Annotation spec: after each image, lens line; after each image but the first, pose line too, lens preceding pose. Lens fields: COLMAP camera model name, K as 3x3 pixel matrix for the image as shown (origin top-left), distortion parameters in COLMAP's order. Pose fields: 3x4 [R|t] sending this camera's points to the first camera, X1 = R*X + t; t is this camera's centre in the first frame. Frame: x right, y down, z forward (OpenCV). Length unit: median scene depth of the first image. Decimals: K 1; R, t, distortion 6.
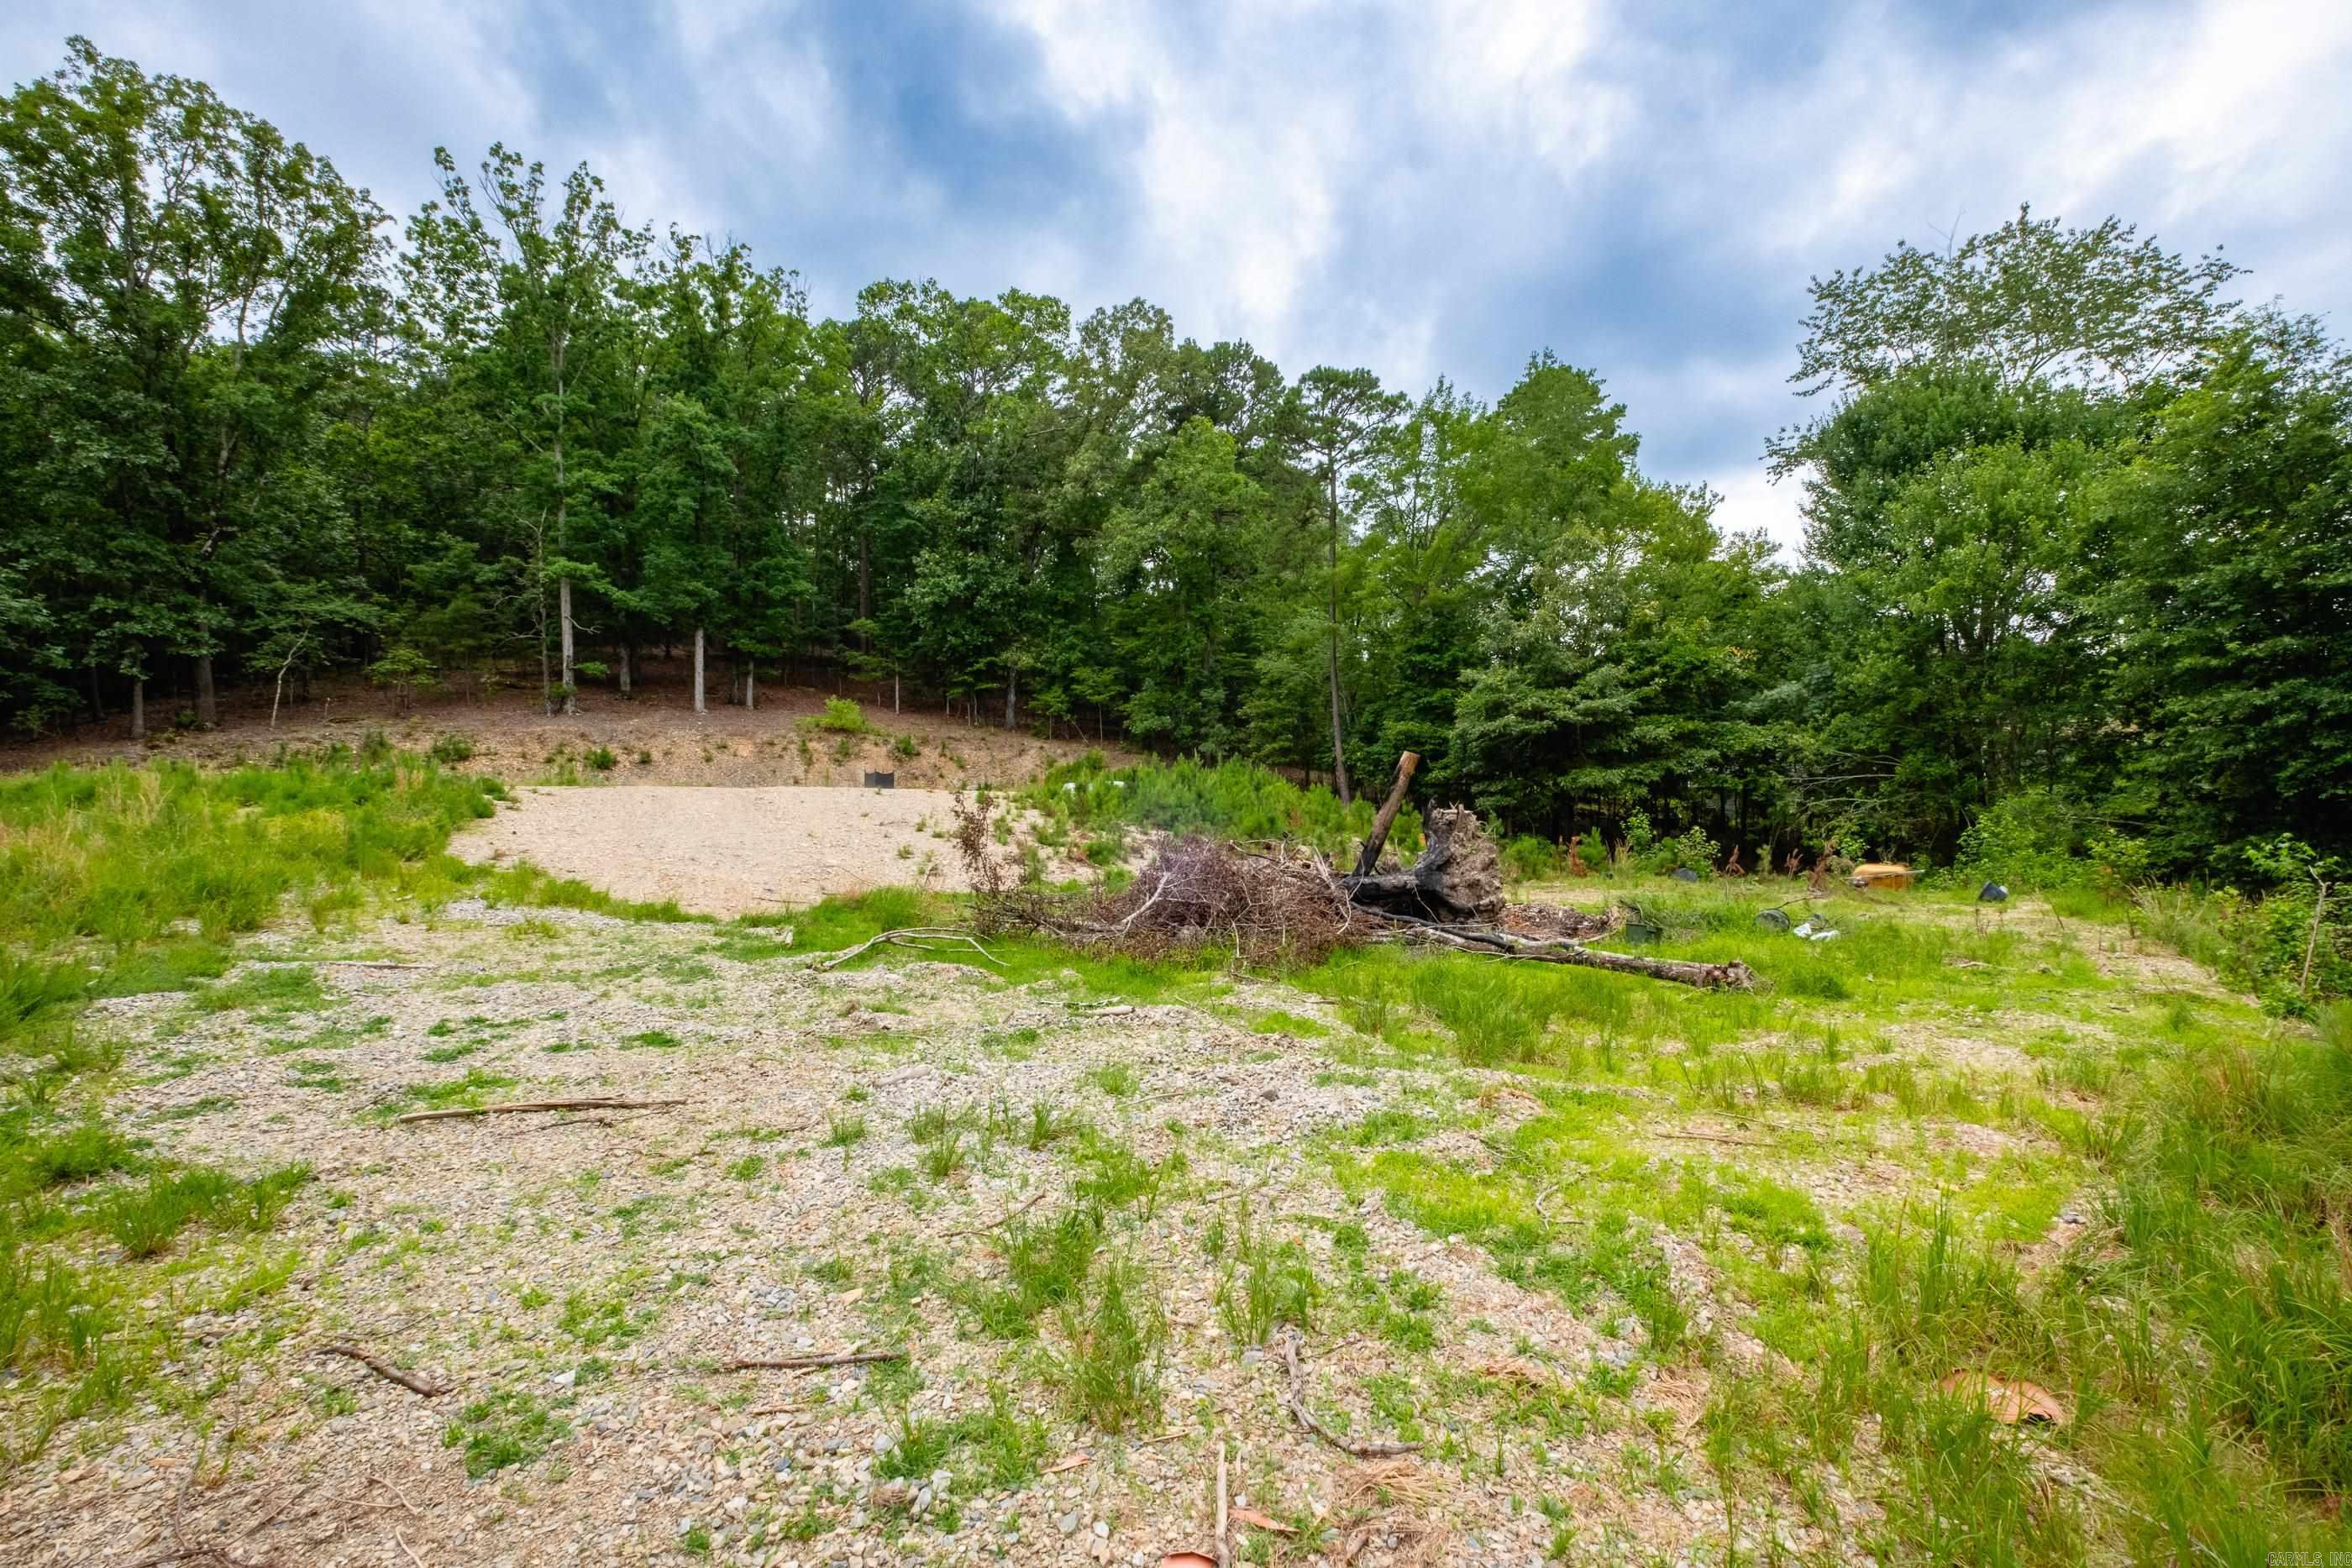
lens RADIAL K [[999.2, 0, 1180.4], [0, 999.2, 794.0], [0, 0, 1]] dist [-0.000205, -0.000810]
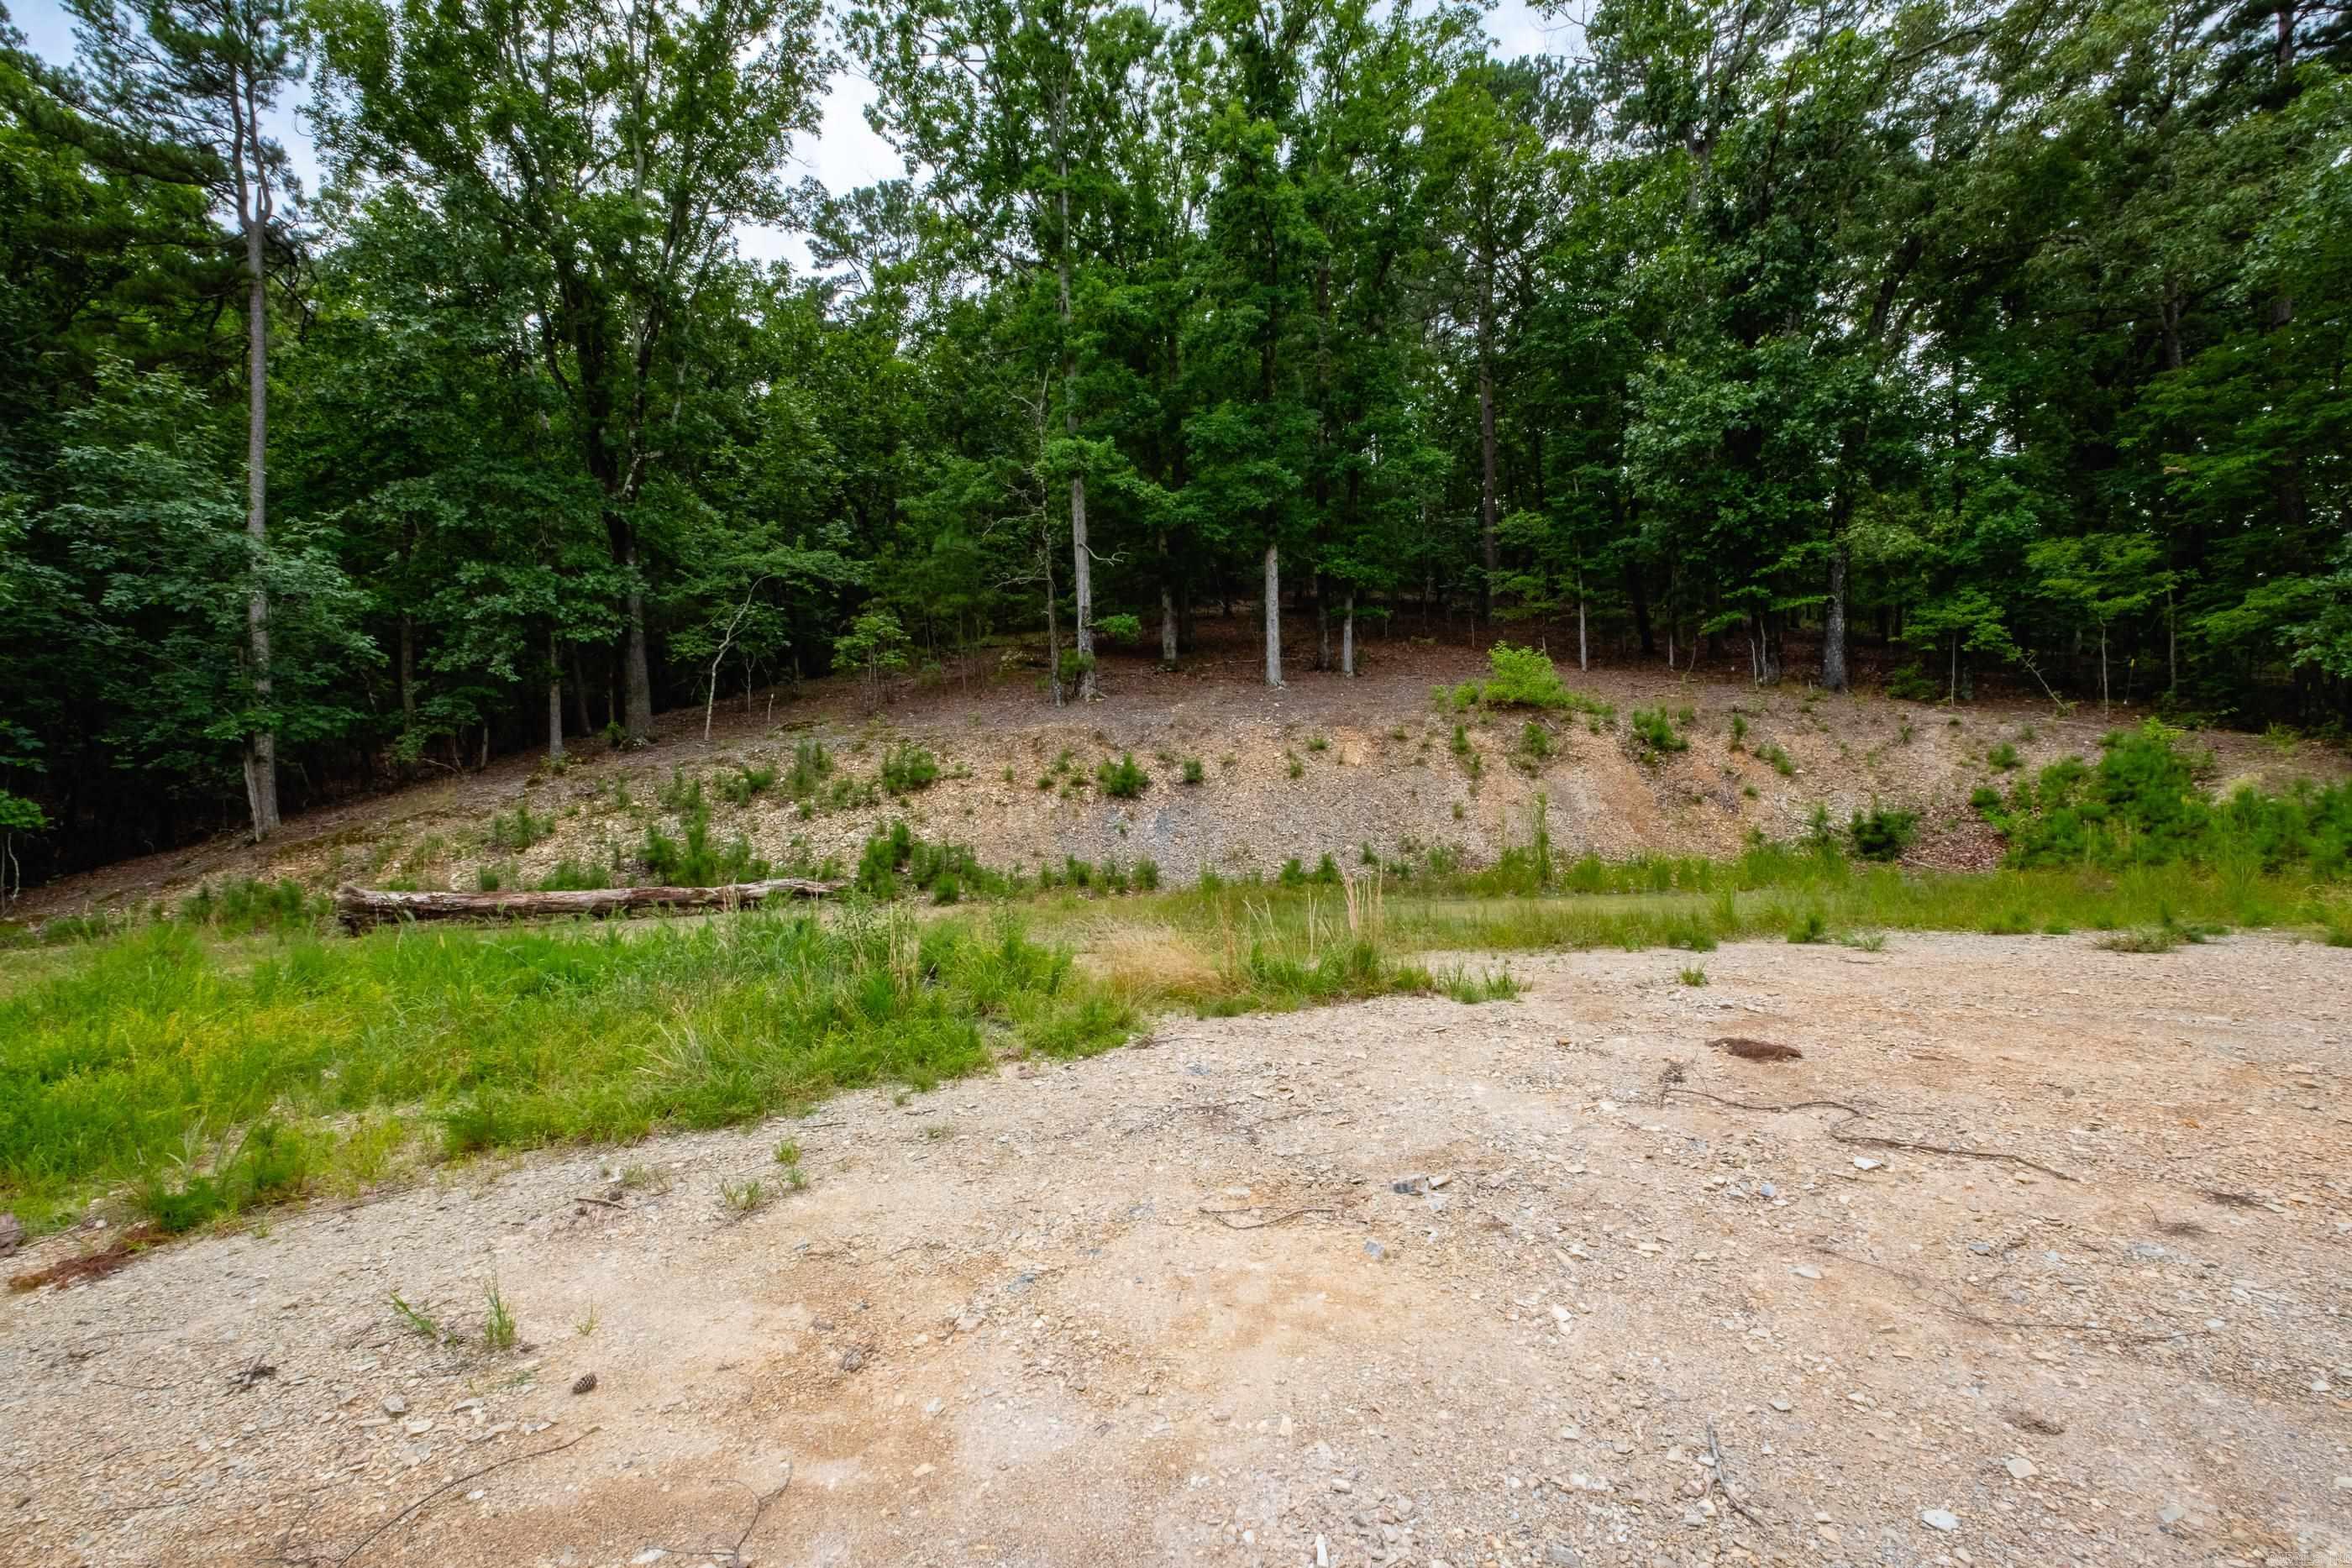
lens RADIAL K [[999.2, 0, 1180.4], [0, 999.2, 794.0], [0, 0, 1]] dist [-0.000205, -0.000810]
pose [[0.864826, 0.000210, -0.502072, -0.263051], [0.018197, 0.999330, 0.031763, -0.042671], [0.501742, -0.036605, 0.864242, 0.516756]]
